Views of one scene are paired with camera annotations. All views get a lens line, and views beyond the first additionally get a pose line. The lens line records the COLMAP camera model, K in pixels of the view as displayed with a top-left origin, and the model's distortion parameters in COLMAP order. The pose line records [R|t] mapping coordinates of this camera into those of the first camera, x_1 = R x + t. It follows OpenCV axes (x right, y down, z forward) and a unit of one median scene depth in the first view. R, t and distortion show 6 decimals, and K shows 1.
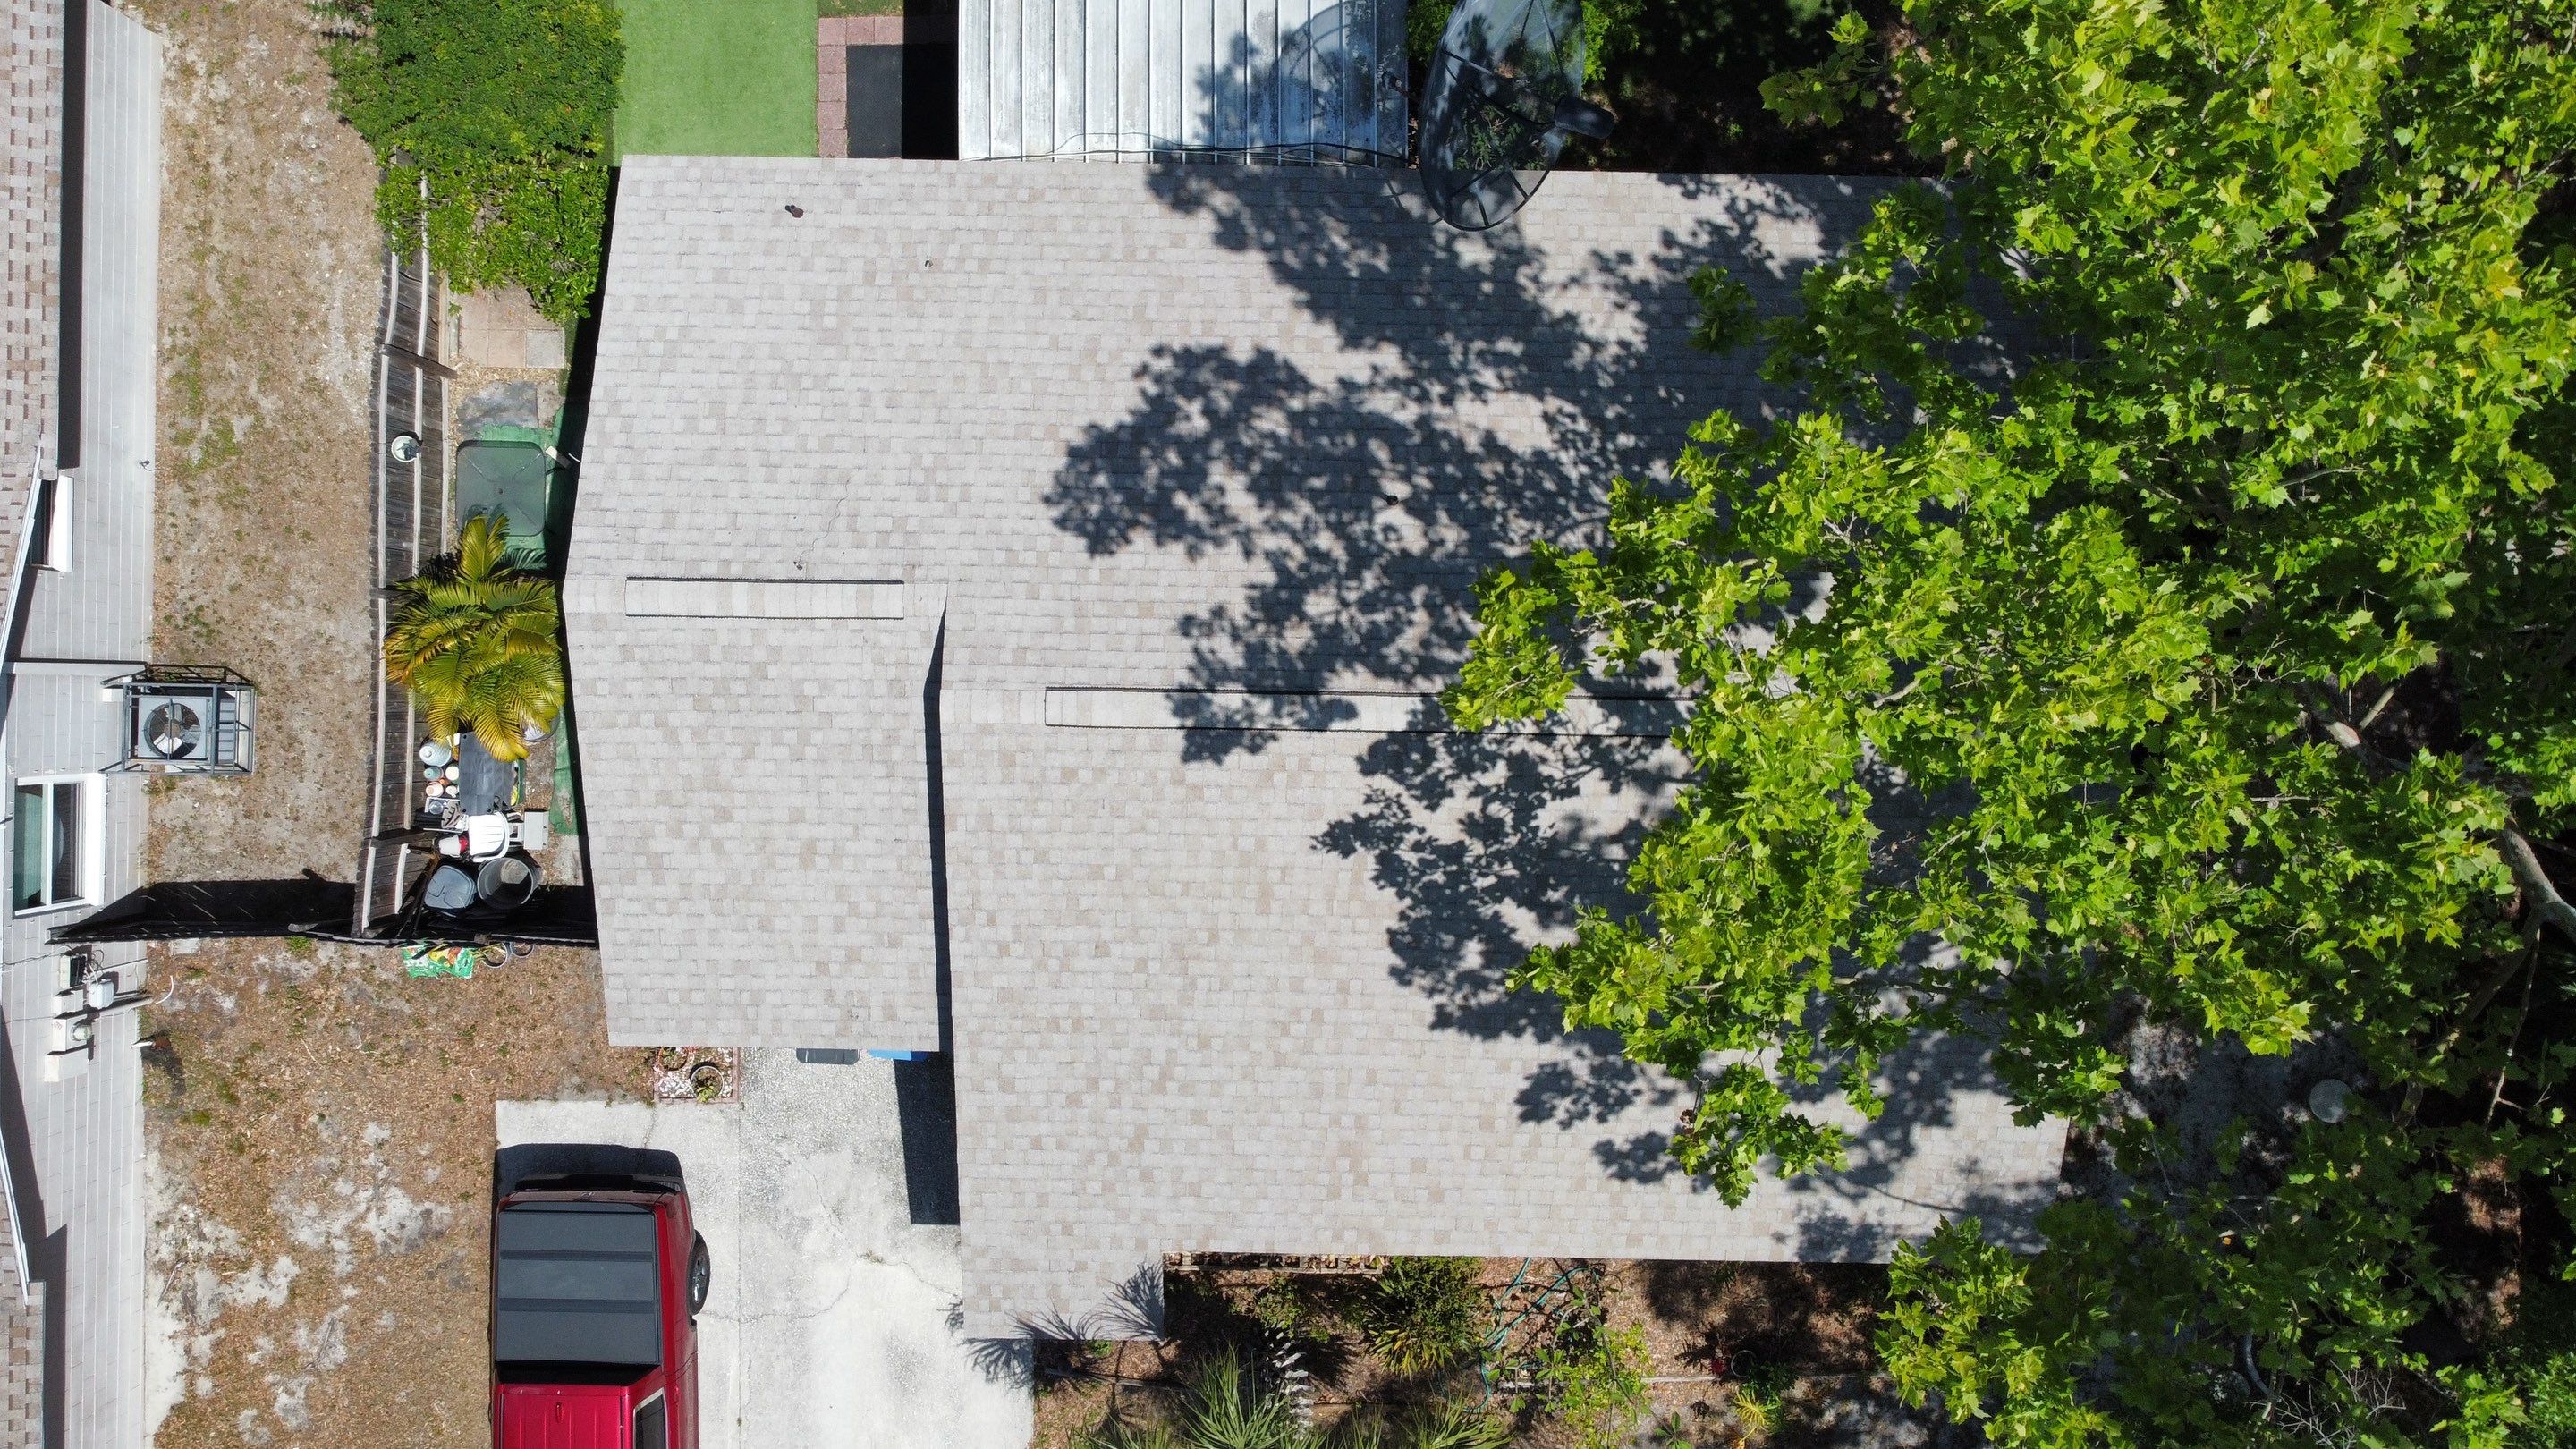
lens RADIAL K [[1956.9, 0, 1261.4], [0, 1956.9, 698.9], [0, 0, 1]] dist [0.019293, -0.022693]
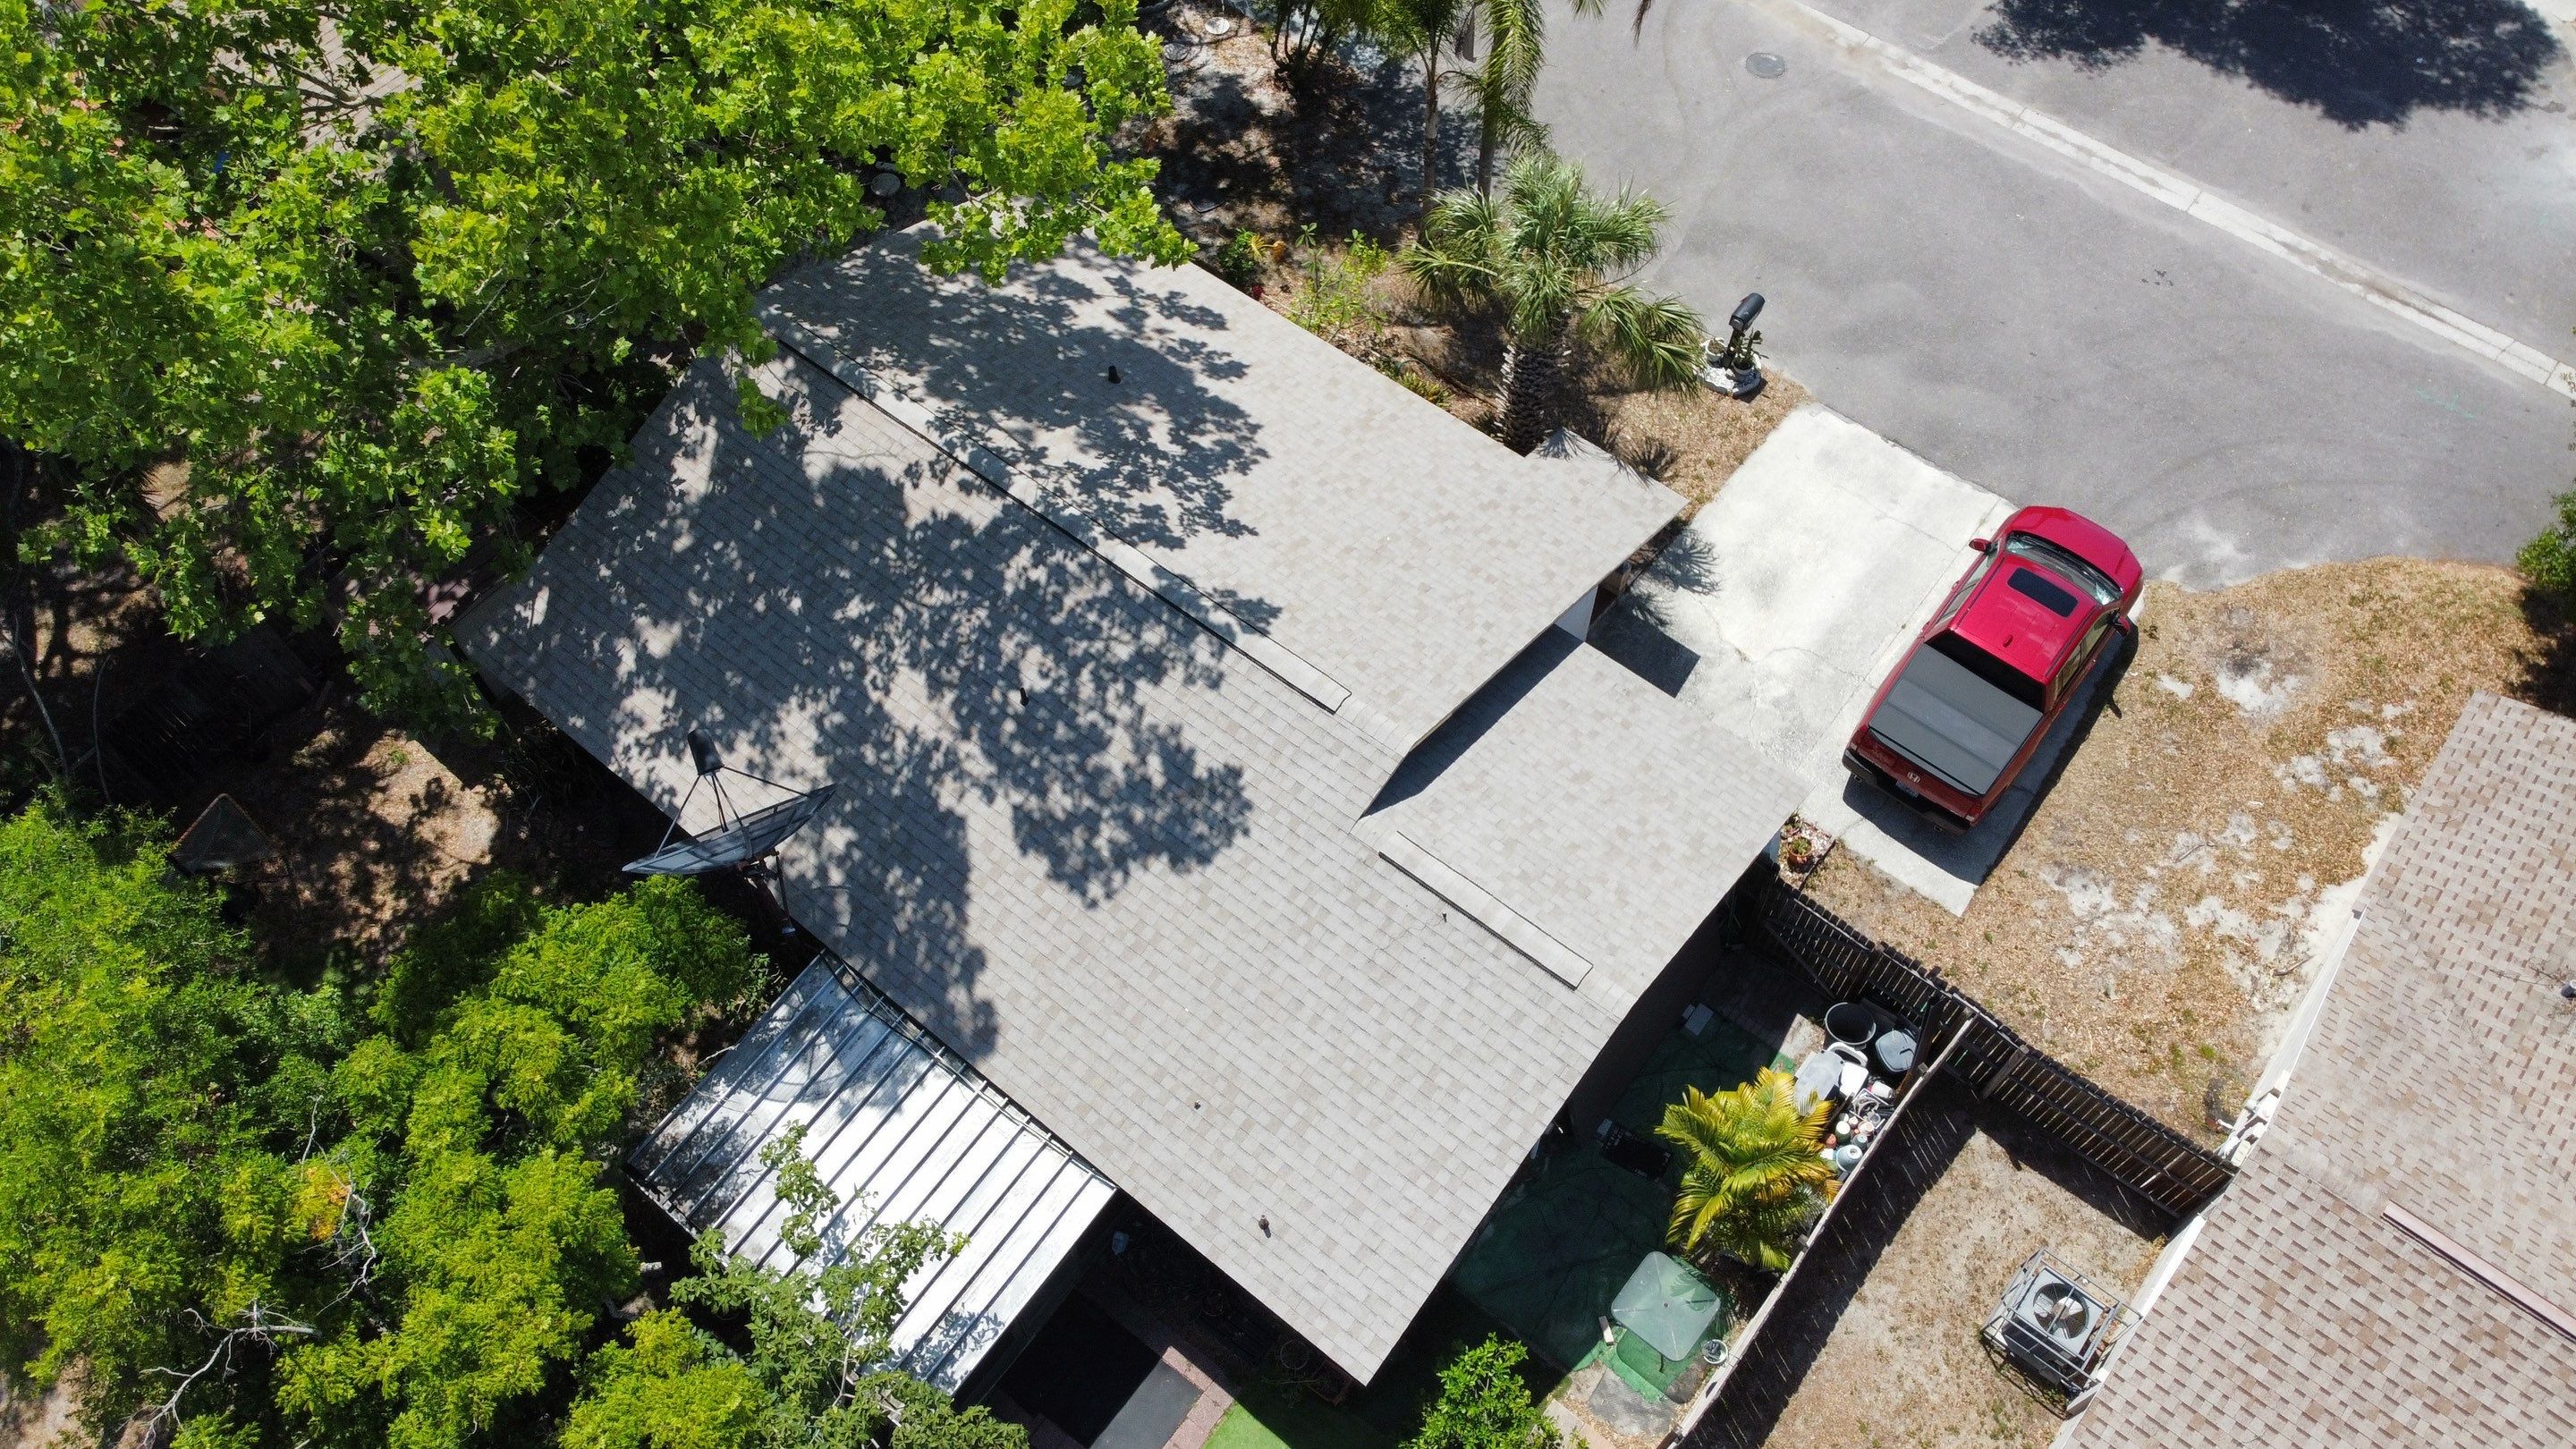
lens RADIAL K [[1956.9, 0, 1251.7], [0, 1956.9, 683.7], [0, 0, 1]] dist [0.019293, -0.022693]
pose [[-0.784483, -0.520263, 0.337508, -0.443865], [0.620052, -0.667705, 0.411954, -0.500230], [0.011032, 0.532443, 0.846394, -0.050934]]
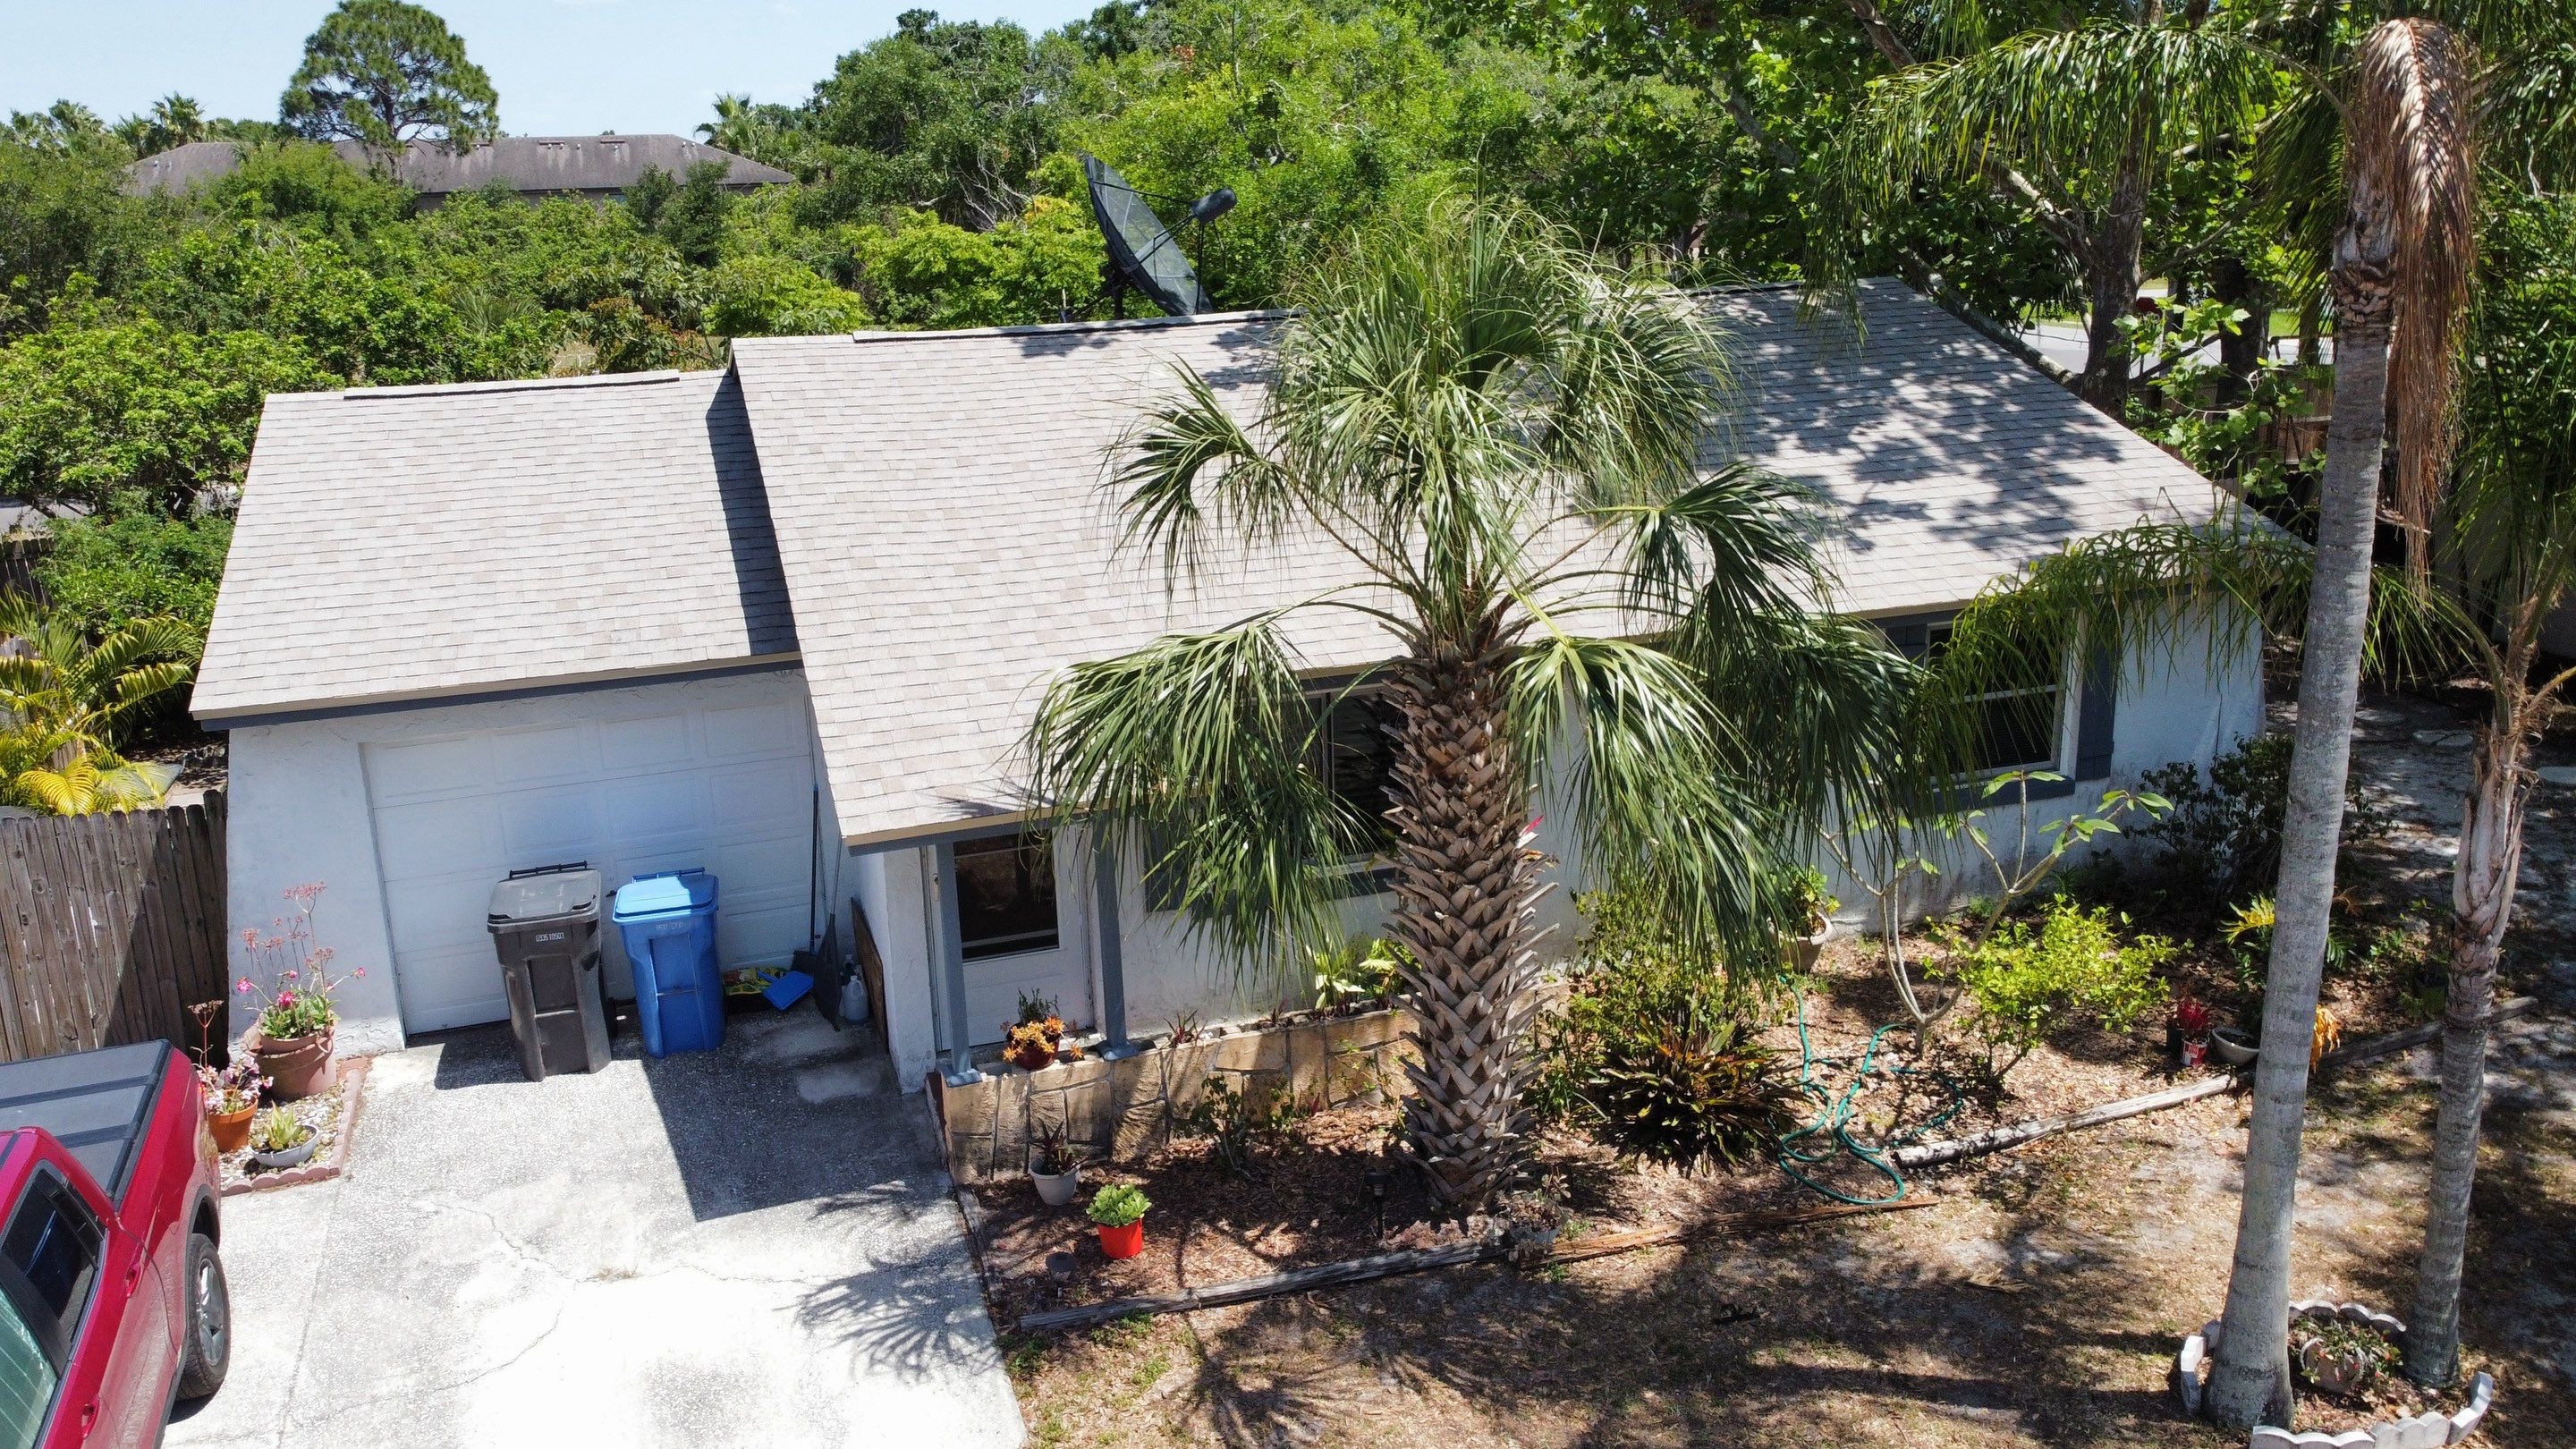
lens RADIAL K [[1952.9, 0, 1266.7], [0, 1952.9, 725.6], [0, 0, 1]] dist [-0.012178, 0.005817]
pose [[0.947270, -0.116464, 0.298521, -0.201956], [0.318601, 0.242775, -0.916272, 0.853493], [0.034239, 0.963066, 0.267079, 0.874102]]
